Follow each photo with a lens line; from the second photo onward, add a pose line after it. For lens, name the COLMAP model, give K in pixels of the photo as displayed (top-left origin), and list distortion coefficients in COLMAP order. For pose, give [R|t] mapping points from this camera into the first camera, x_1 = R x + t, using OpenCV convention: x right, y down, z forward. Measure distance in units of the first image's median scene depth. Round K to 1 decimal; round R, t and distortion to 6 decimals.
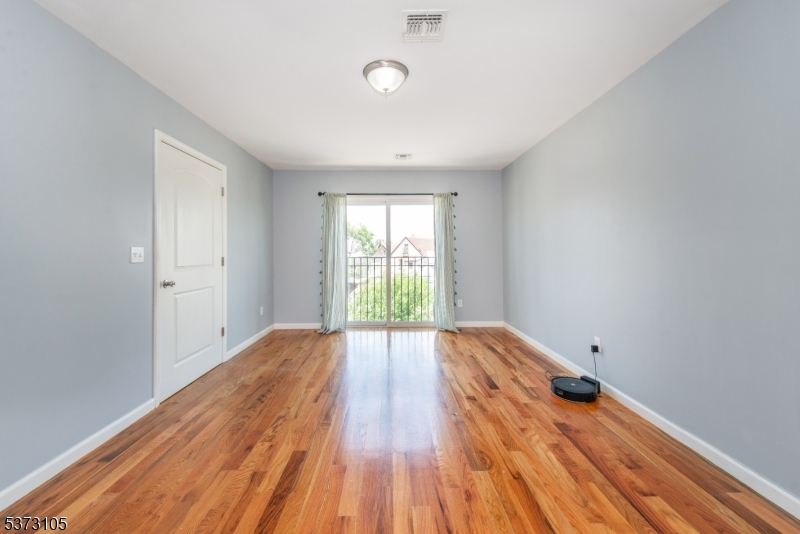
lens RADIAL K [[320.6, 0, 362.7], [0, 320.6, 248.5], [0, 0, 1]] dist [0.008896, 0.000138]
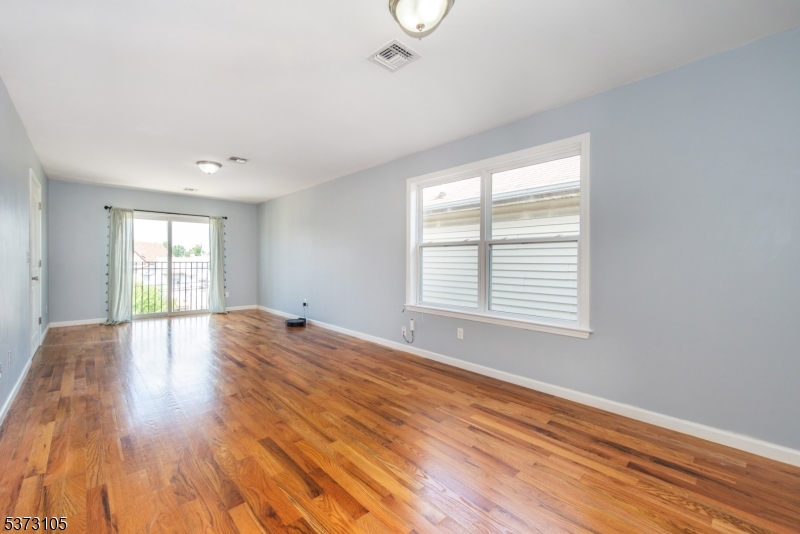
lens RADIAL K [[320.6, 0, 399.1], [0, 320.6, 261.7], [0, 0, 1]] dist [0.008896, 0.000138]
pose [[0.645647, 0.002851, 0.763631, -0.357911], [-0.013620, 0.999877, 0.007783, 0.004829], [-0.763515, -0.015425, 0.645606, -0.608425]]
